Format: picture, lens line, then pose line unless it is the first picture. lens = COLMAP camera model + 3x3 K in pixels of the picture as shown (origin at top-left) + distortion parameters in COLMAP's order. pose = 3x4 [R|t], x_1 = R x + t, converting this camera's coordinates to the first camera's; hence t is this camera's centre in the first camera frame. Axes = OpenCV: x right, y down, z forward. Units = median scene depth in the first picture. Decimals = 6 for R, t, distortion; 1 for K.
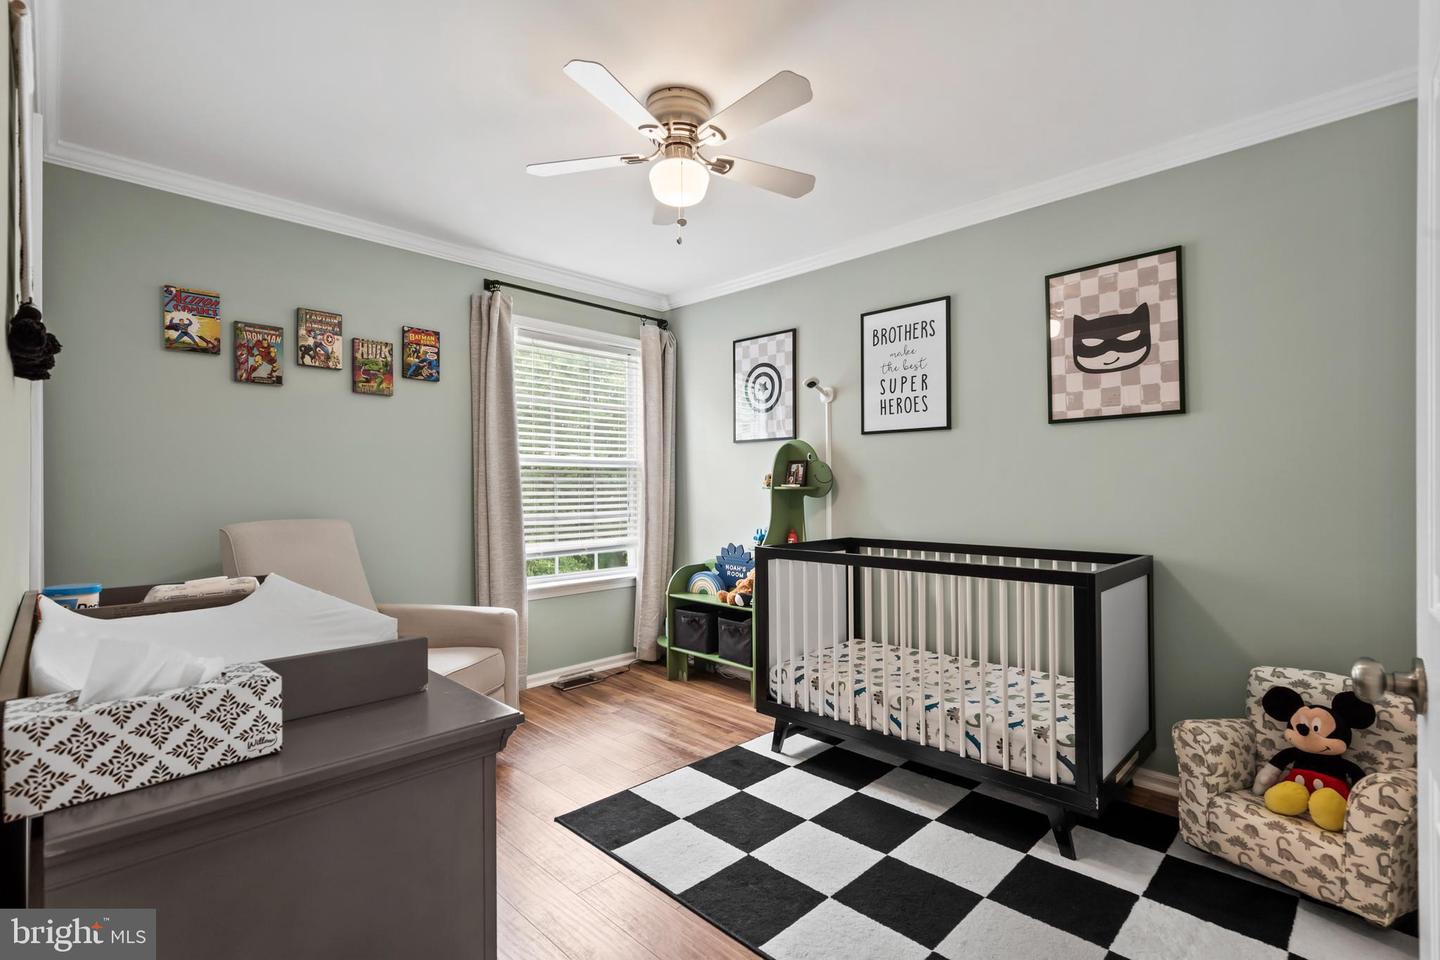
lens RADIAL K [[660.9, 0, 716.0], [0, 660.9, 485.2], [0, 0, 1]] dist [-0.002207, 0.001705]
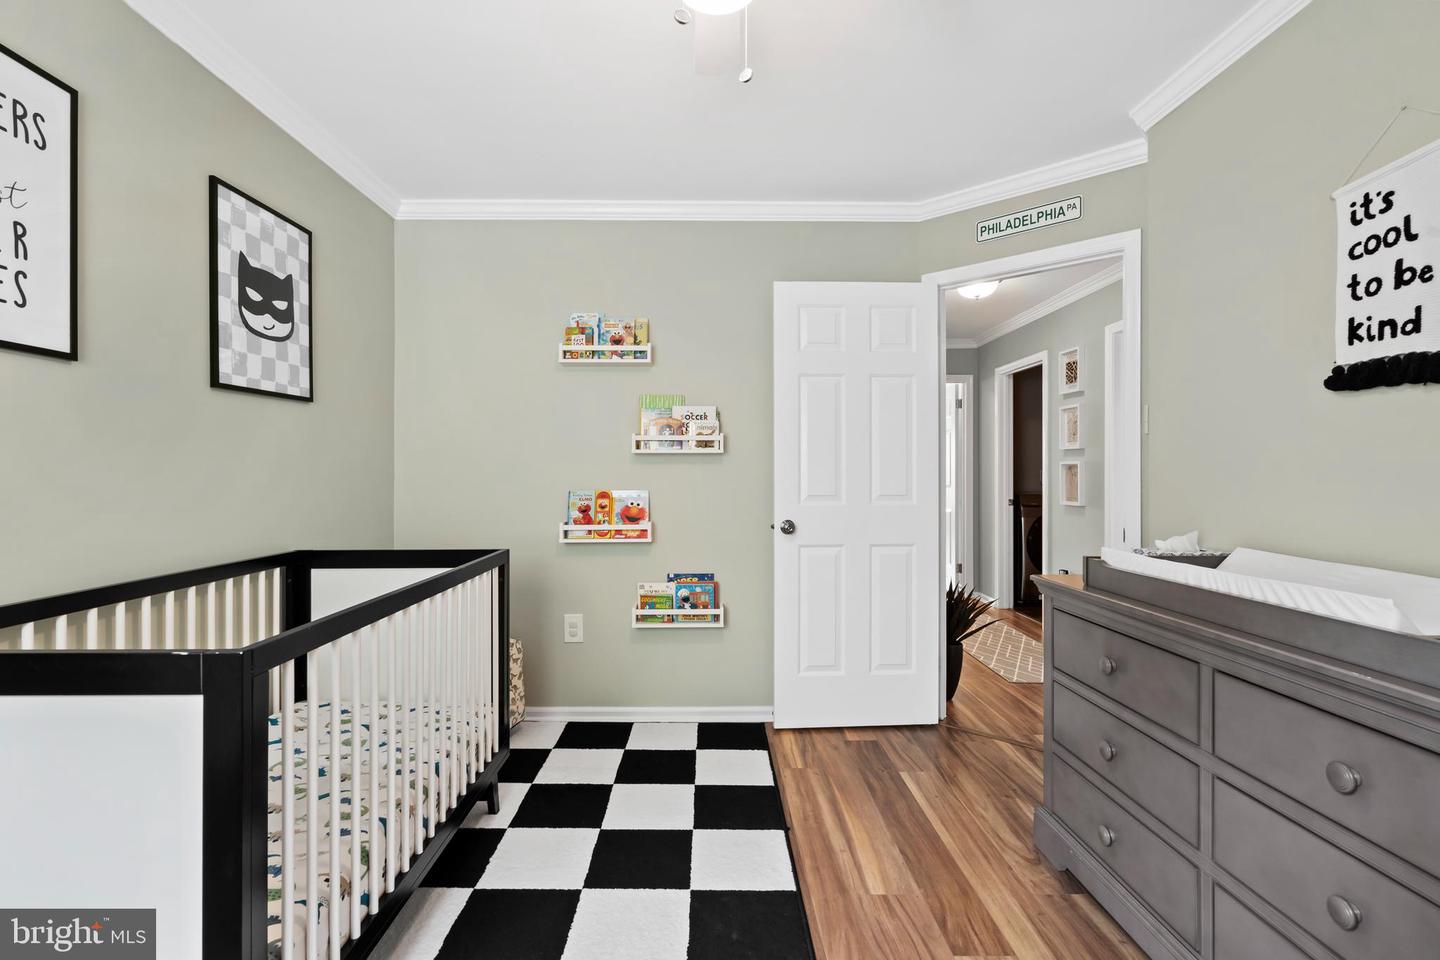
lens RADIAL K [[660.9, 0, 716.5], [0, 660.9, 472.9], [0, 0, 1]] dist [-0.002207, 0.001705]
pose [[-0.707118, 0.002471, 0.707091, -0.396664], [-0.002314, 0.999980, -0.005809, 0.001714], [-0.707092, -0.005744, -0.707099, 1.189493]]
